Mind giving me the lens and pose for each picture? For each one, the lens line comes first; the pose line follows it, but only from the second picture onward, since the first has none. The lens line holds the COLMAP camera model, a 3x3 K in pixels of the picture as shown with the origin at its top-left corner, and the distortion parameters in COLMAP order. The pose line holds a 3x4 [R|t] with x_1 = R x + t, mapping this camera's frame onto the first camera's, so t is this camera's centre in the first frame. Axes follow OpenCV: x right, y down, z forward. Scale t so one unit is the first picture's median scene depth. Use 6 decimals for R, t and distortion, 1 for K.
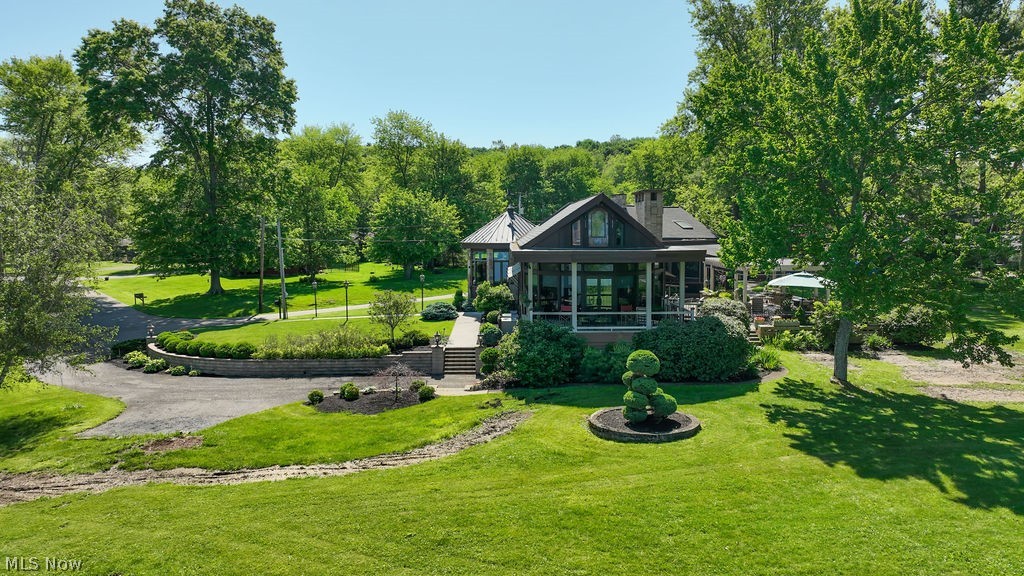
lens RADIAL K [[727.9, 0, 513.8], [0, 727.9, 287.4], [0, 0, 1]] dist [-0.000204, 0.002096]
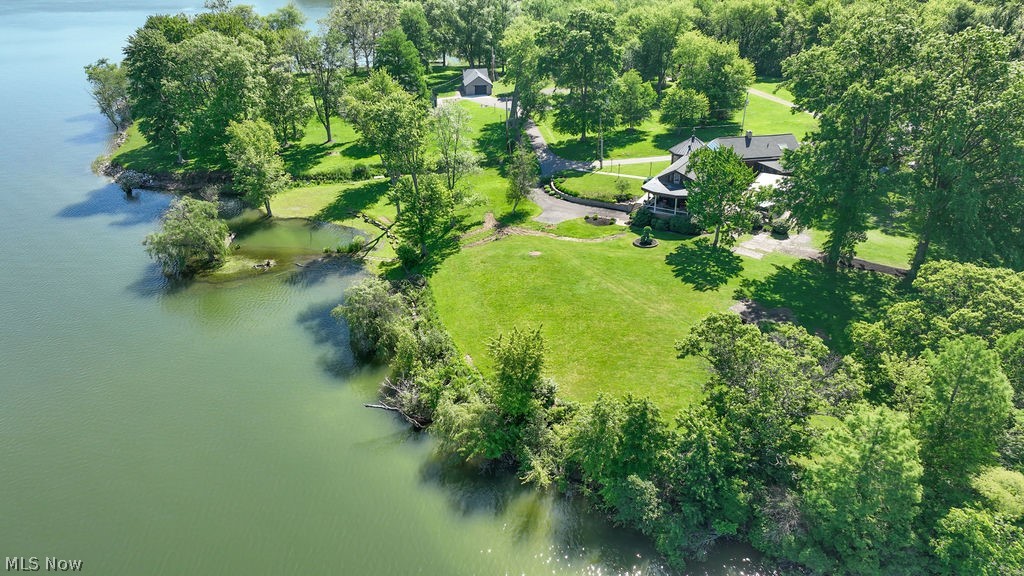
lens RADIAL K [[727.9, 0, 513.2], [0, 727.9, 291.6], [0, 0, 1]] dist [-0.000204, 0.002096]
pose [[0.854125, 0.234888, -0.464002, 1.171893], [-0.044401, 0.921873, 0.384940, -0.875803], [0.518168, -0.308184, 0.797825, -2.197639]]
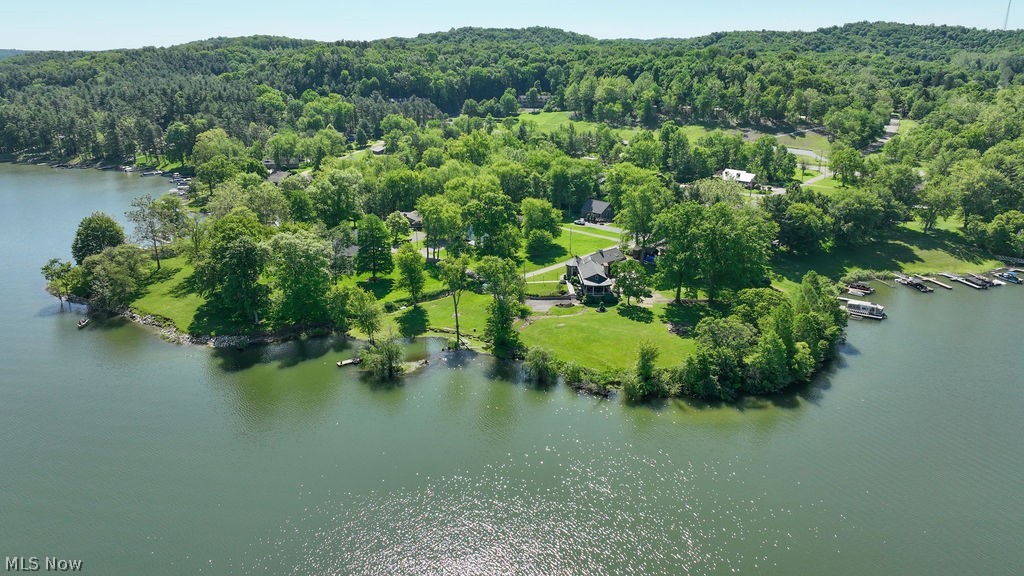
lens RADIAL K [[727.9, 0, 509.2], [0, 727.9, 287.4], [0, 0, 1]] dist [-0.000204, 0.002096]
pose [[0.999847, 0.002244, 0.017346, -0.830758], [-0.006228, 0.972412, 0.233186, -1.609767], [-0.016344, -0.233259, 0.972277, -5.661585]]
